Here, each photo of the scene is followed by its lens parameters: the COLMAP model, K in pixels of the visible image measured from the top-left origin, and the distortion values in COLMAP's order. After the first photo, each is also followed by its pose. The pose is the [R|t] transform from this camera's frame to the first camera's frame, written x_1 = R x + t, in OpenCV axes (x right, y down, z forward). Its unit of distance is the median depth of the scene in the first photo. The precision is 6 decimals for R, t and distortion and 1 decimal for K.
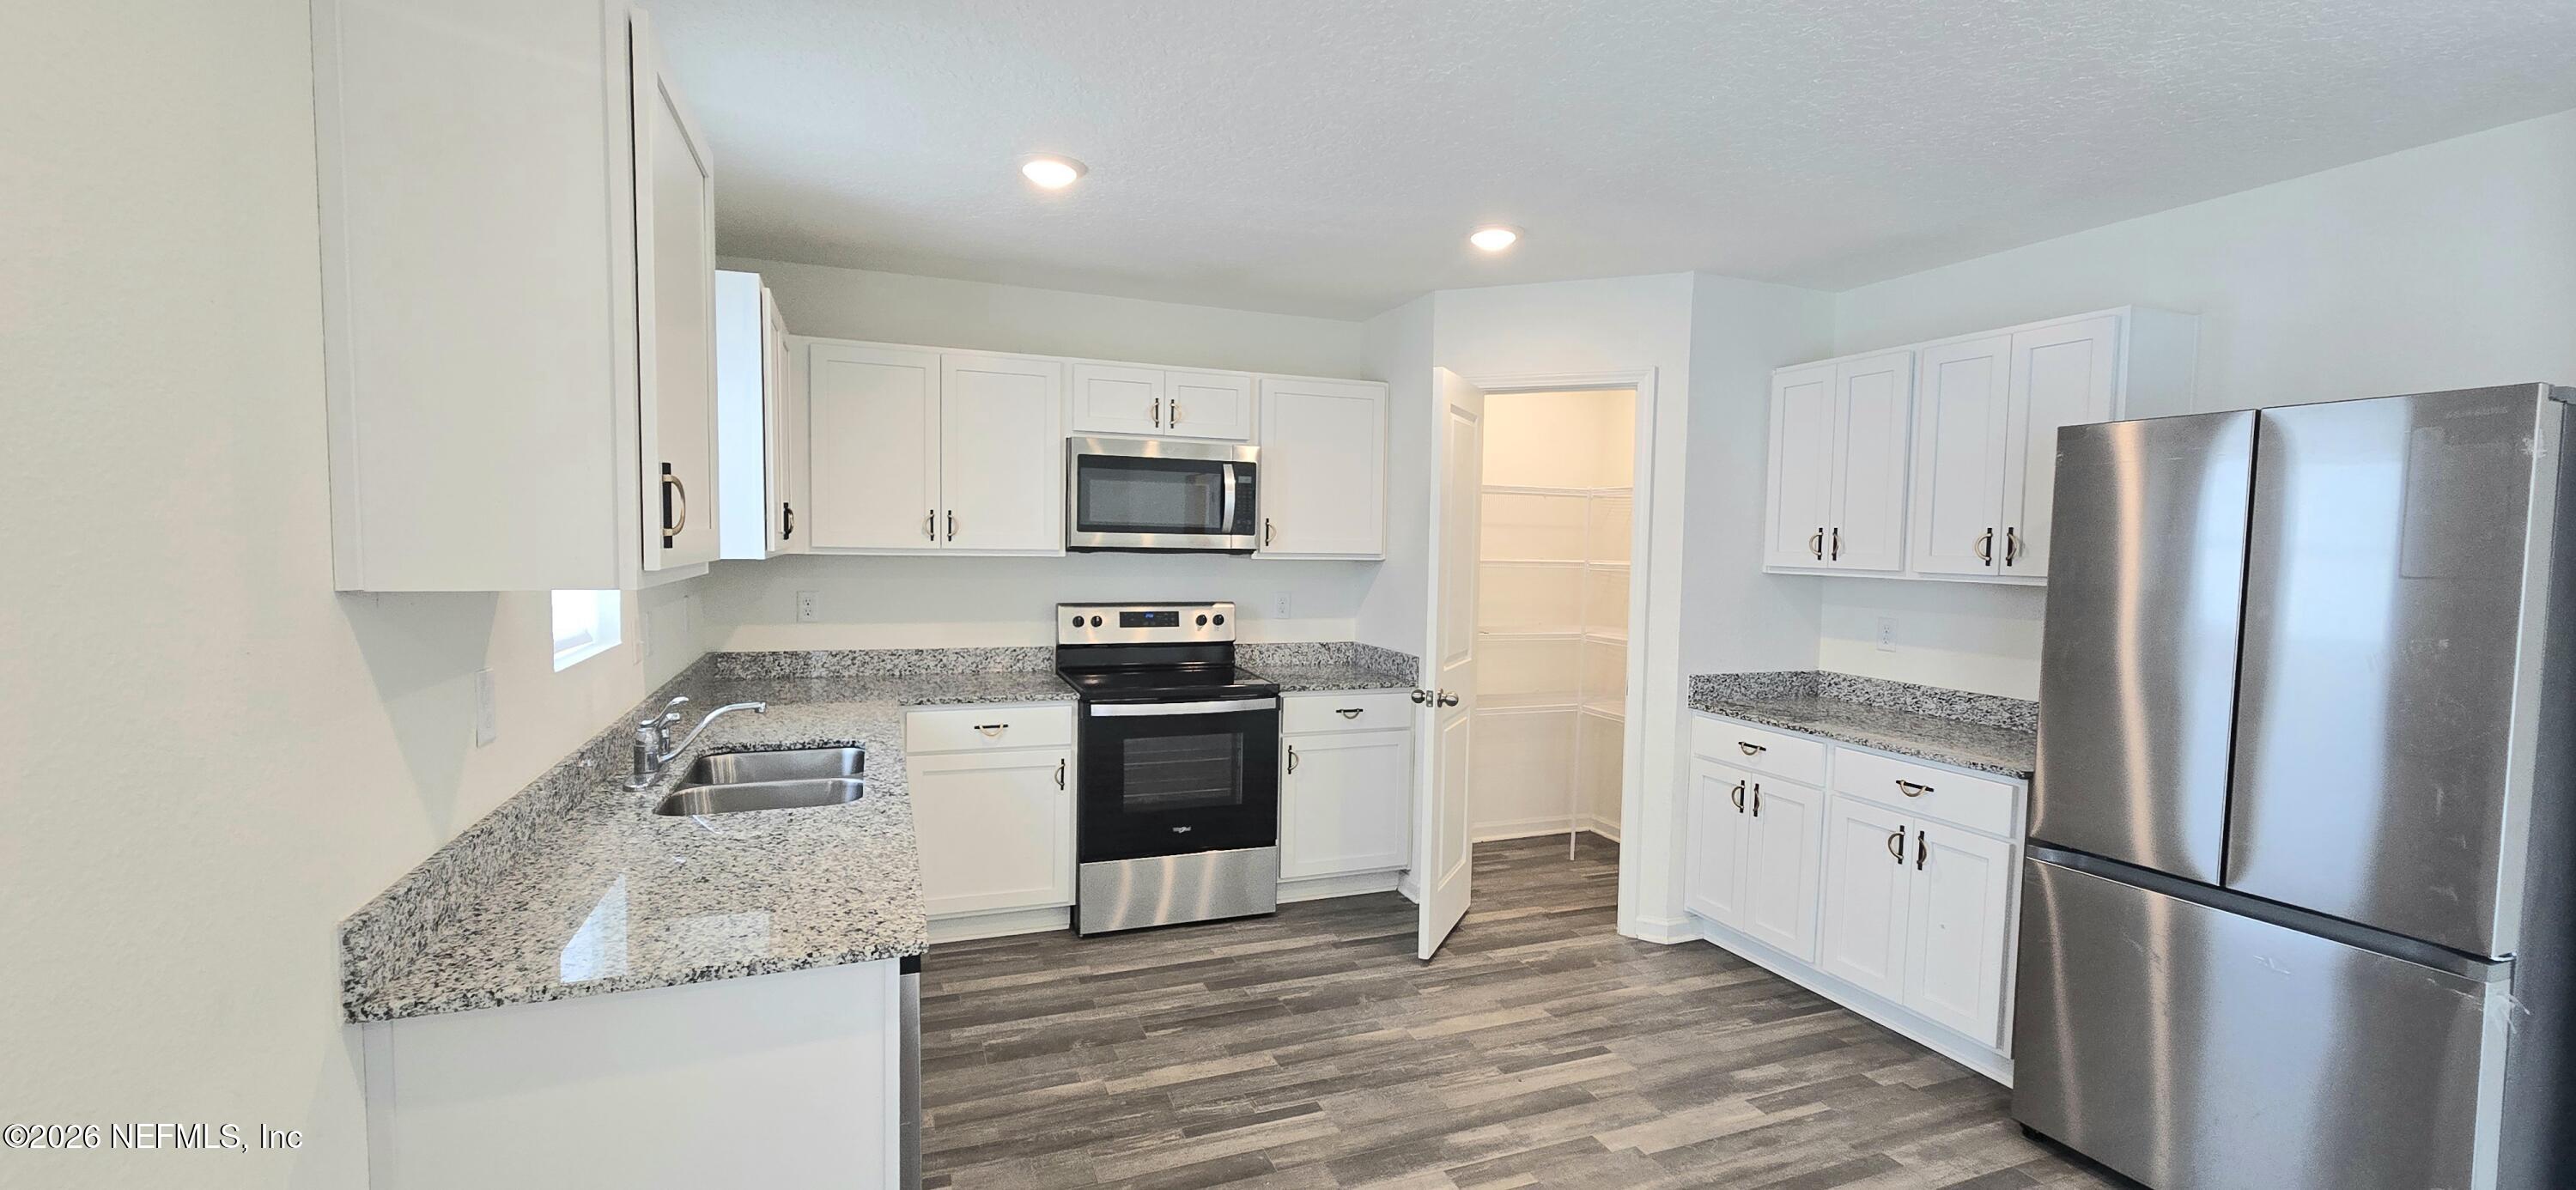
lens RADIAL K [[1057.5, 0, 1296.5], [0, 1057.5, 598.7], [0, 0, 1]] dist [-0.001101, -0.000530]
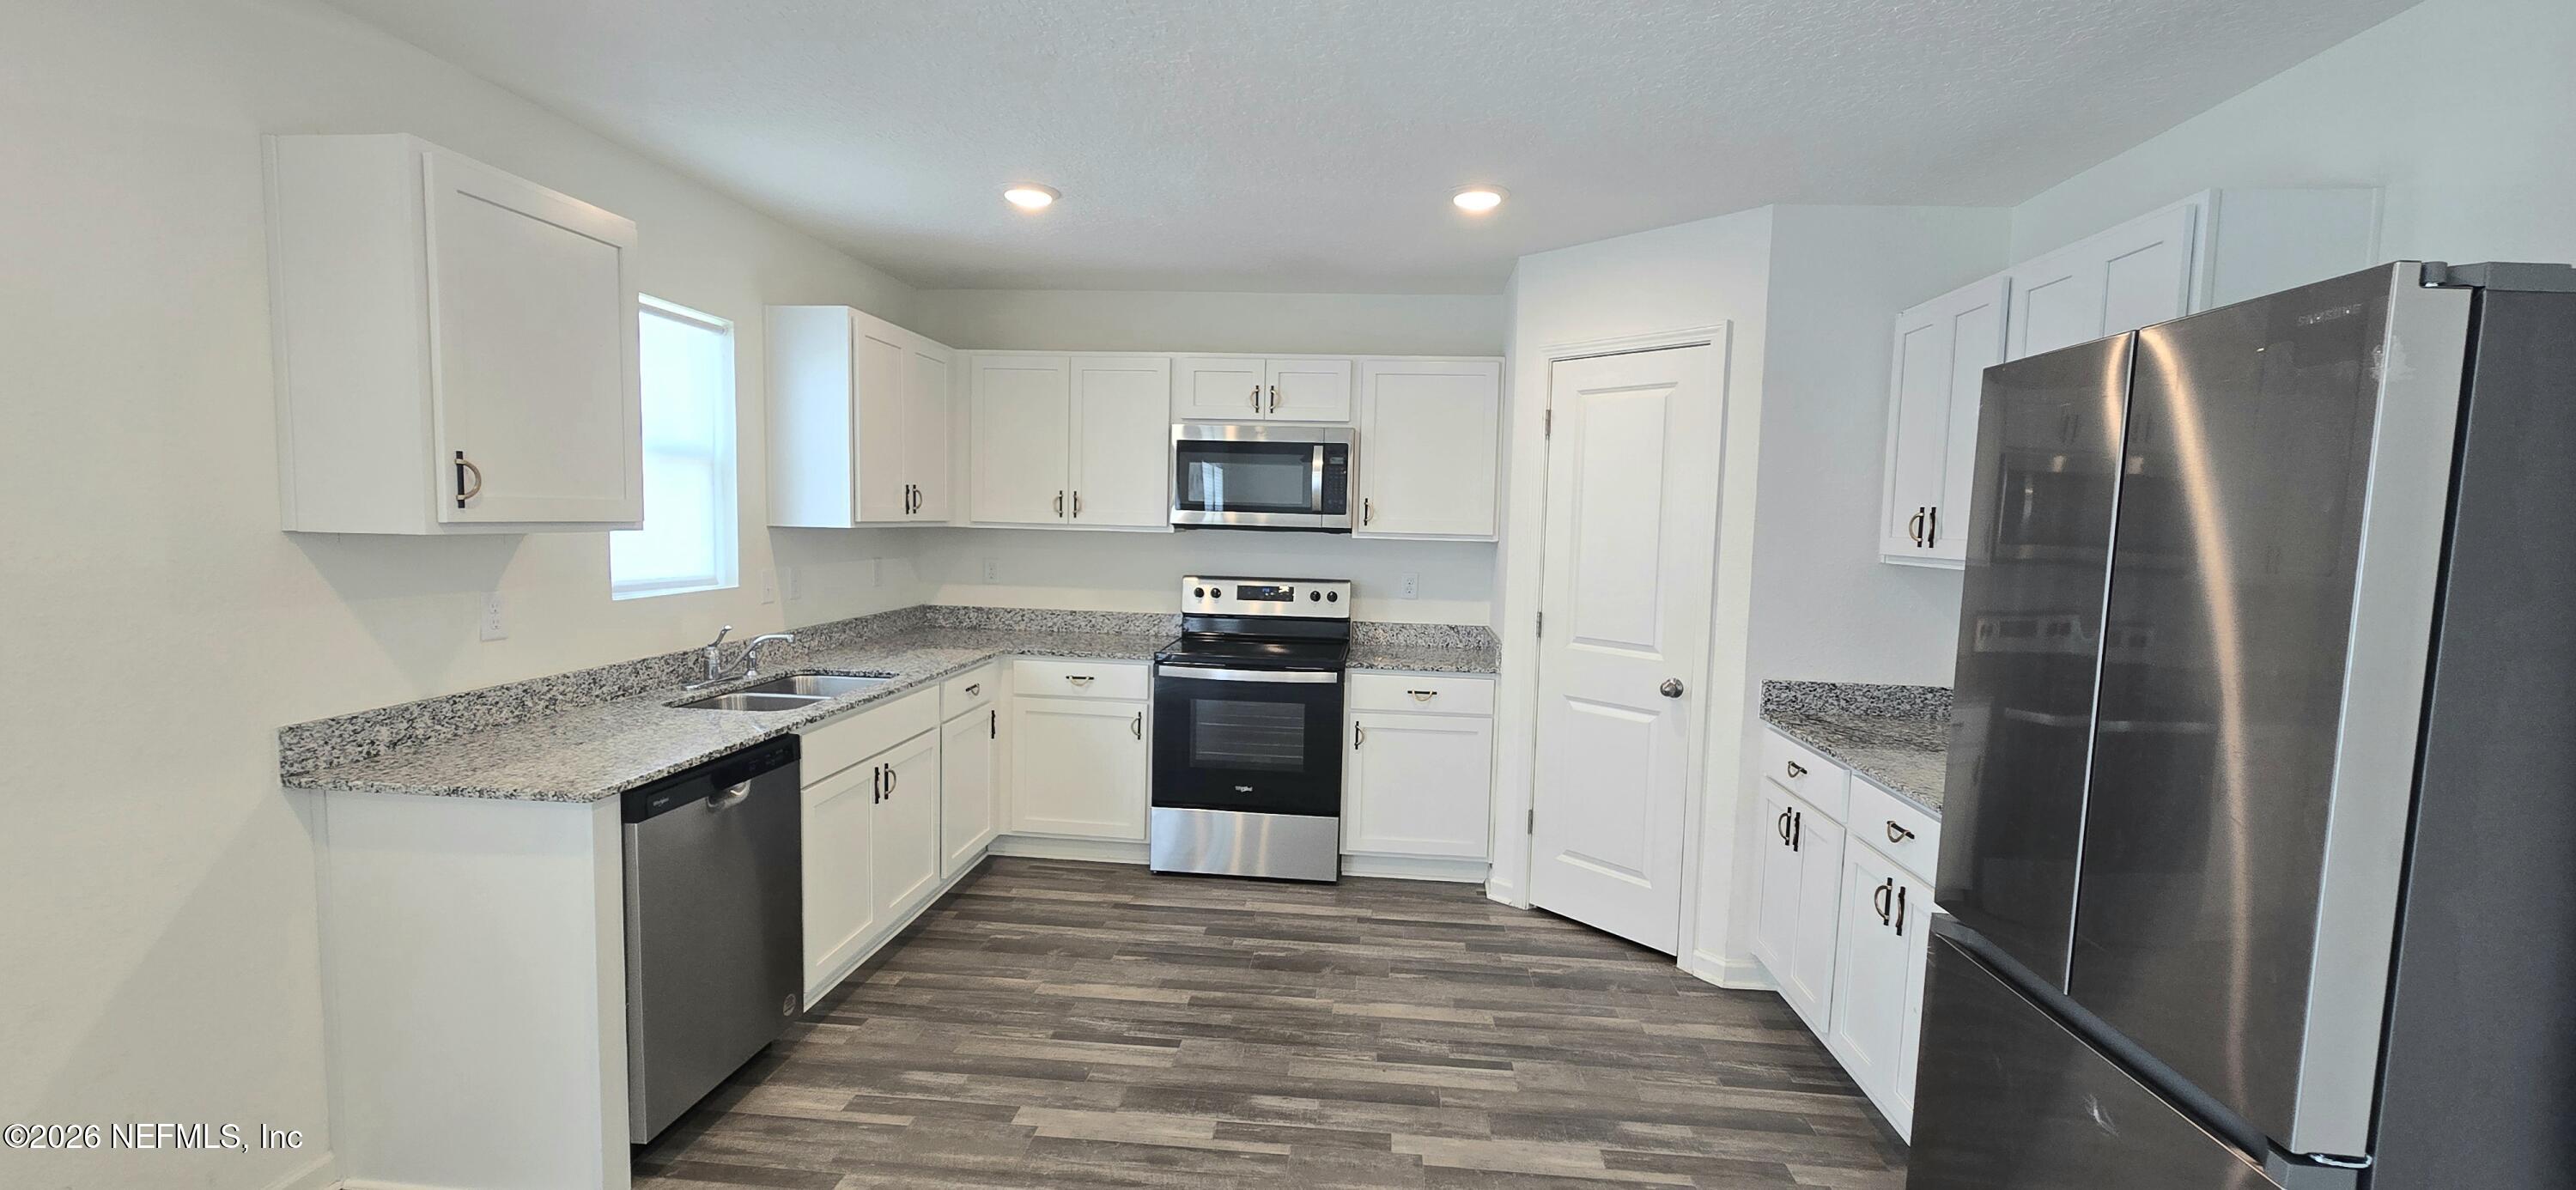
lens RADIAL K [[1057.5, 0, 1303.3], [0, 1057.5, 596.5], [0, 0, 1]] dist [-0.001101, -0.000530]
pose [[0.894303, 0.039492, -0.445716, 0.421764], [-0.035629, 0.999220, 0.017047, 0.003533], [0.446041, 0.000635, 0.895012, 0.069509]]
